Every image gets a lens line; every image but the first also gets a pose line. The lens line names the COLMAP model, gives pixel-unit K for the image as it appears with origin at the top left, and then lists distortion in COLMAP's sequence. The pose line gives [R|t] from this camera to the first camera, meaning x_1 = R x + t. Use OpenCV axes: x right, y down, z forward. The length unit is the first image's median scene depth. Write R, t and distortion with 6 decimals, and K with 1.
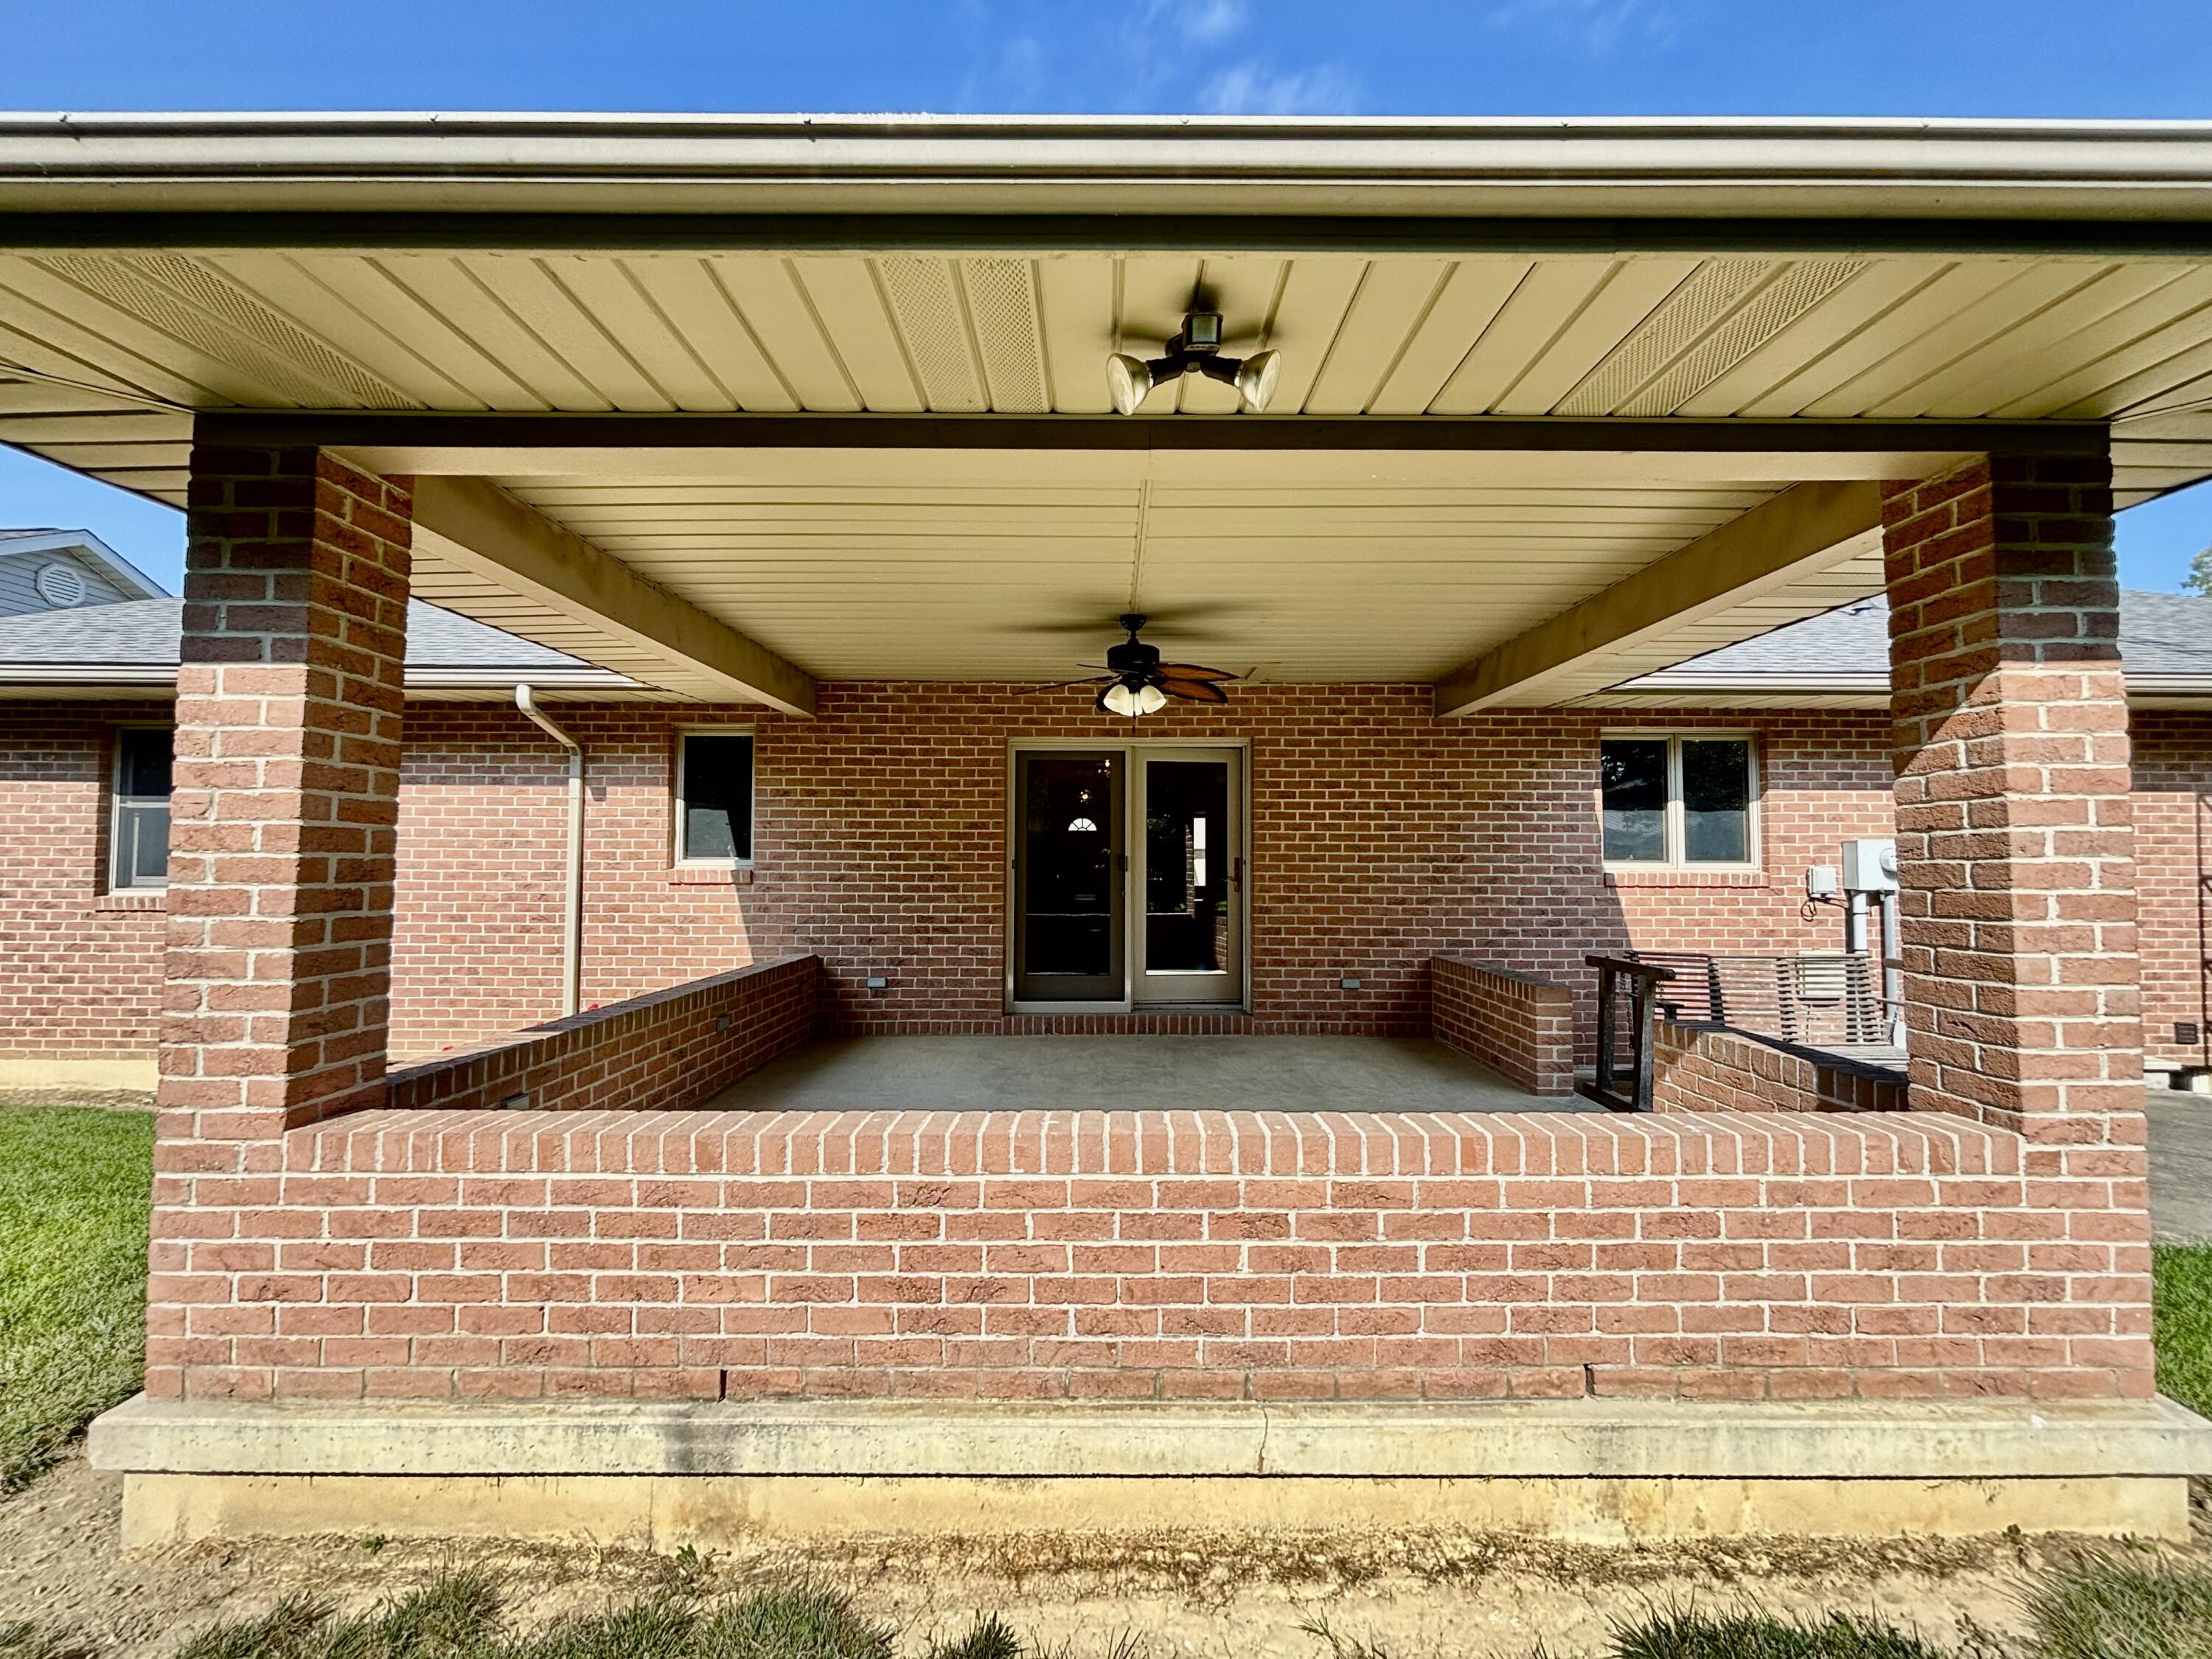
lens RADIAL K [[902.4, 0, 1095.8], [0, 902.4, 828.5], [0, 0, 1]] dist [0.001434, 0.000278]
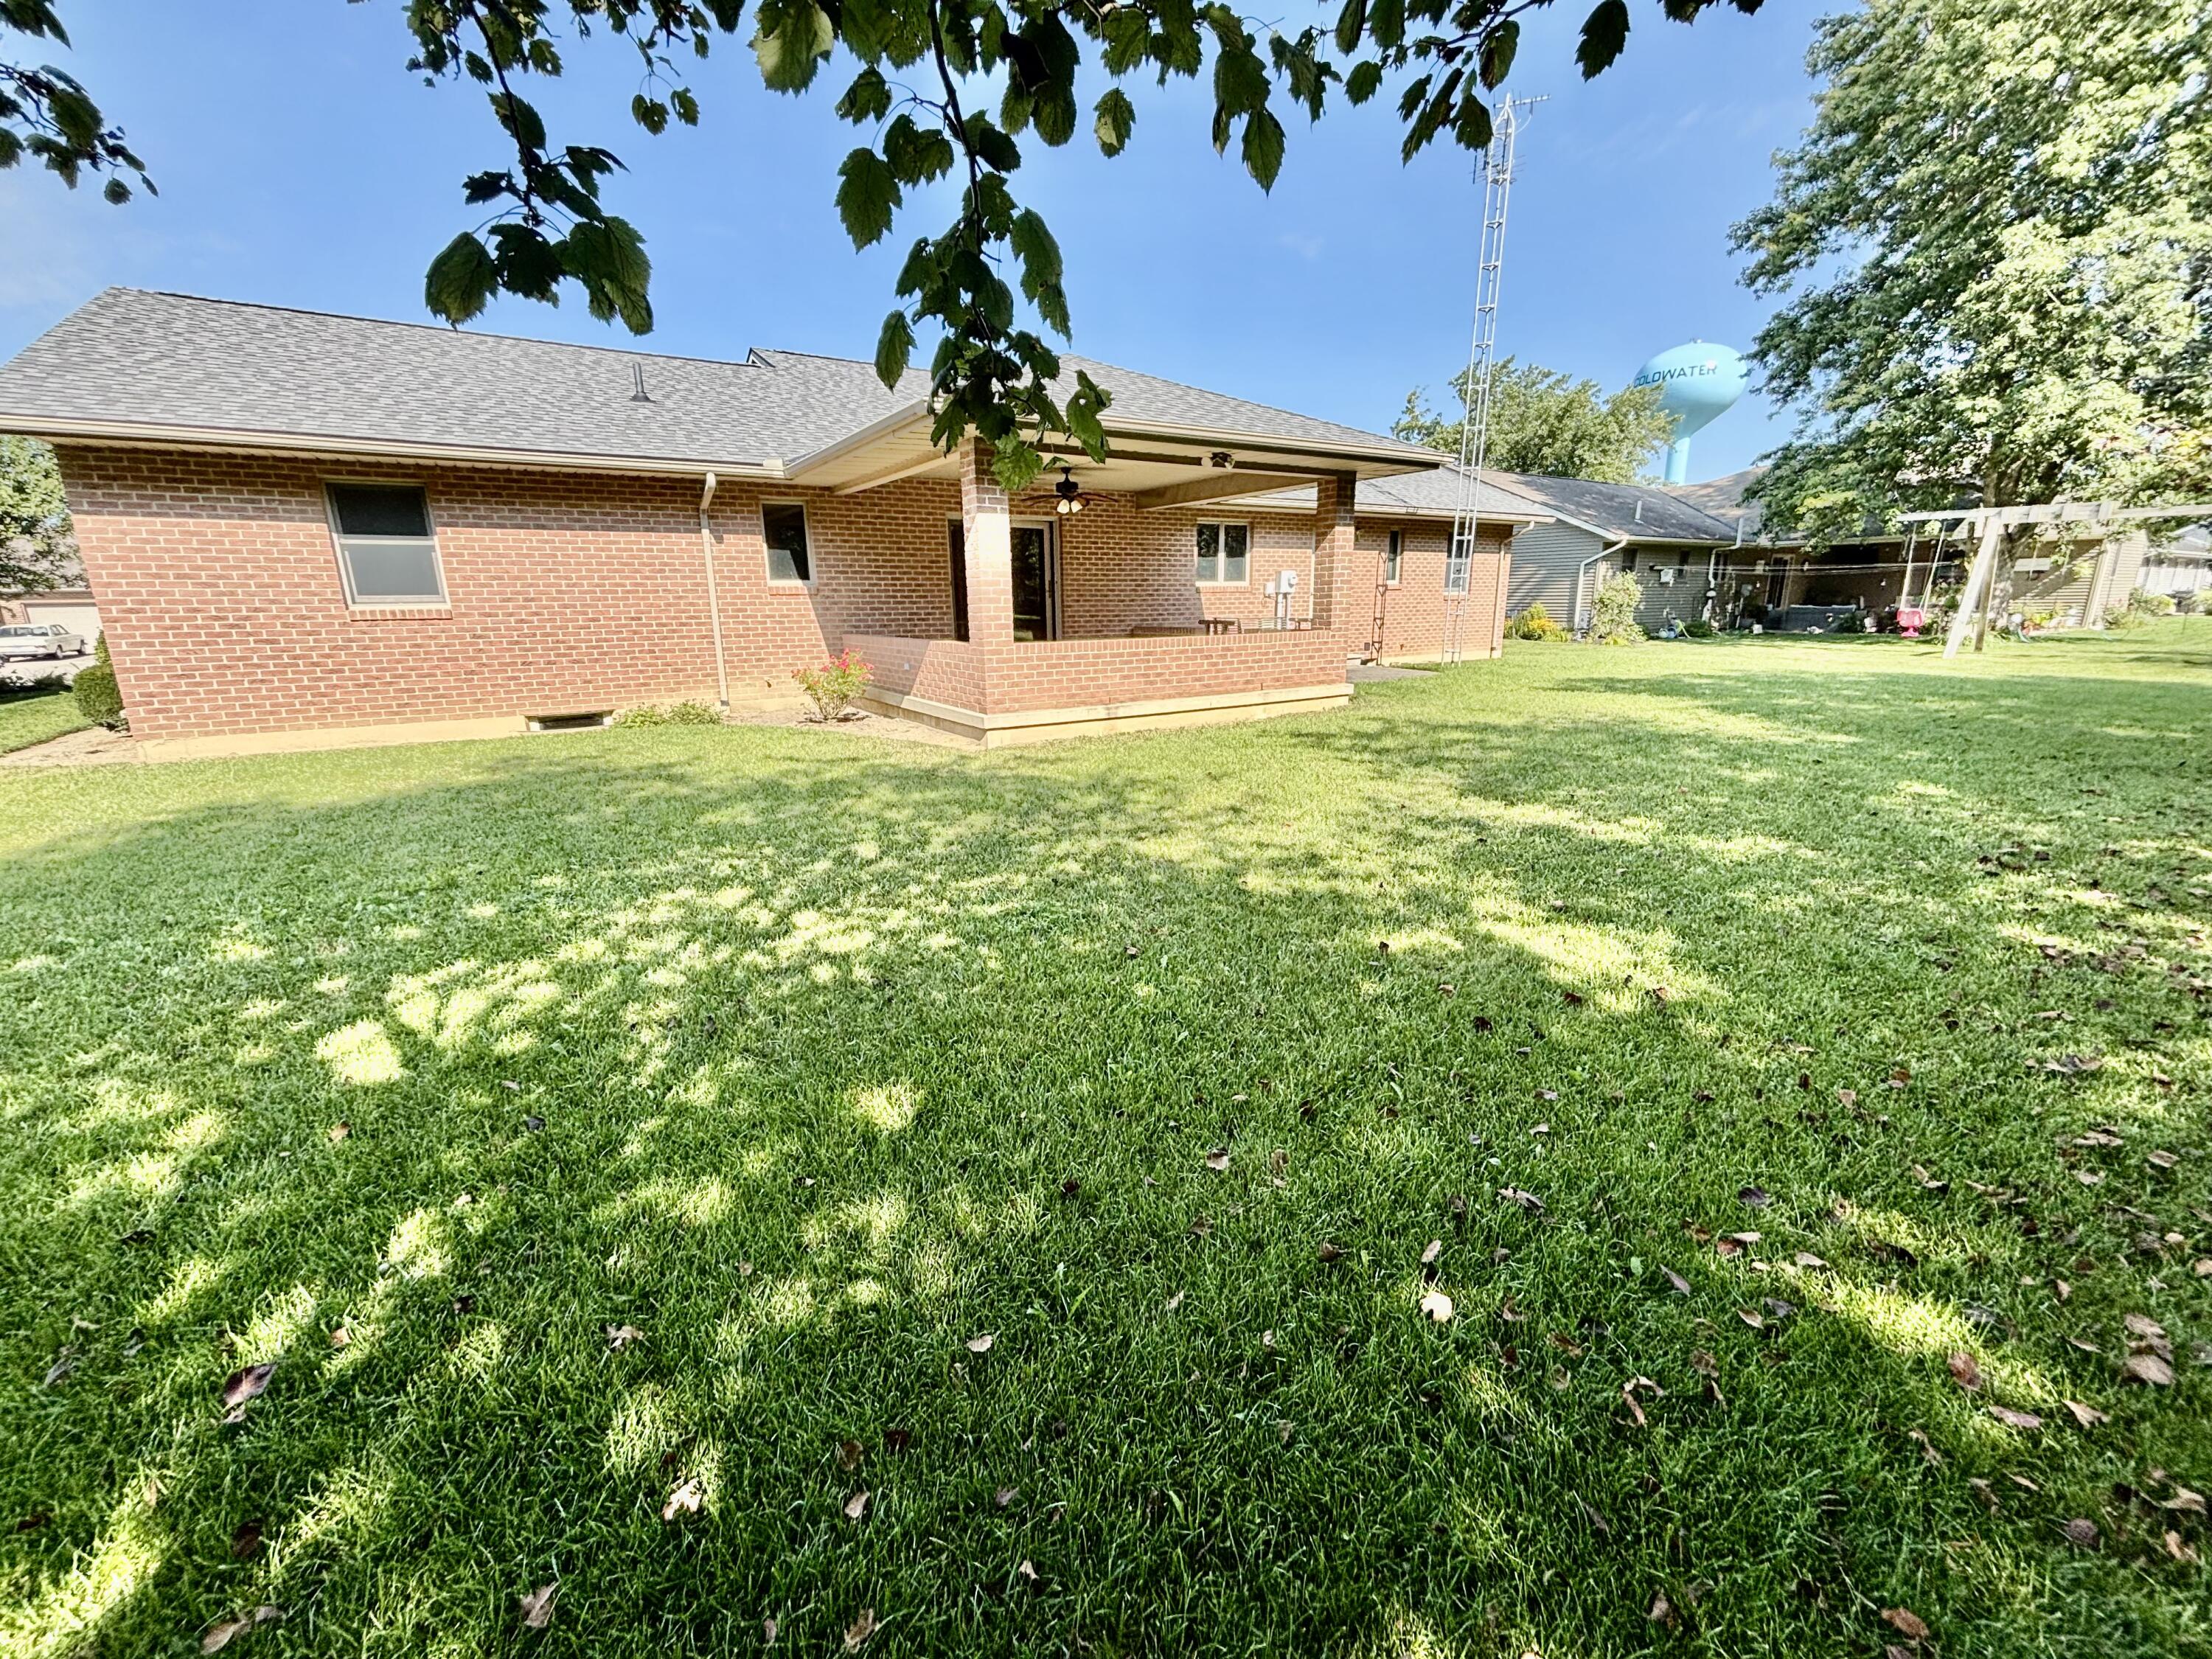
lens RADIAL K [[892.9, 0, 1108.5], [0, 892.9, 823.6], [0, 0, 1]] dist [-0.003269, 0.000001]
pose [[0.839394, -0.144803, 0.523880, -0.870567], [-0.001848, 0.963092, 0.269165, 0.021529], [-0.543520, -0.226904, 0.808146, -0.809697]]
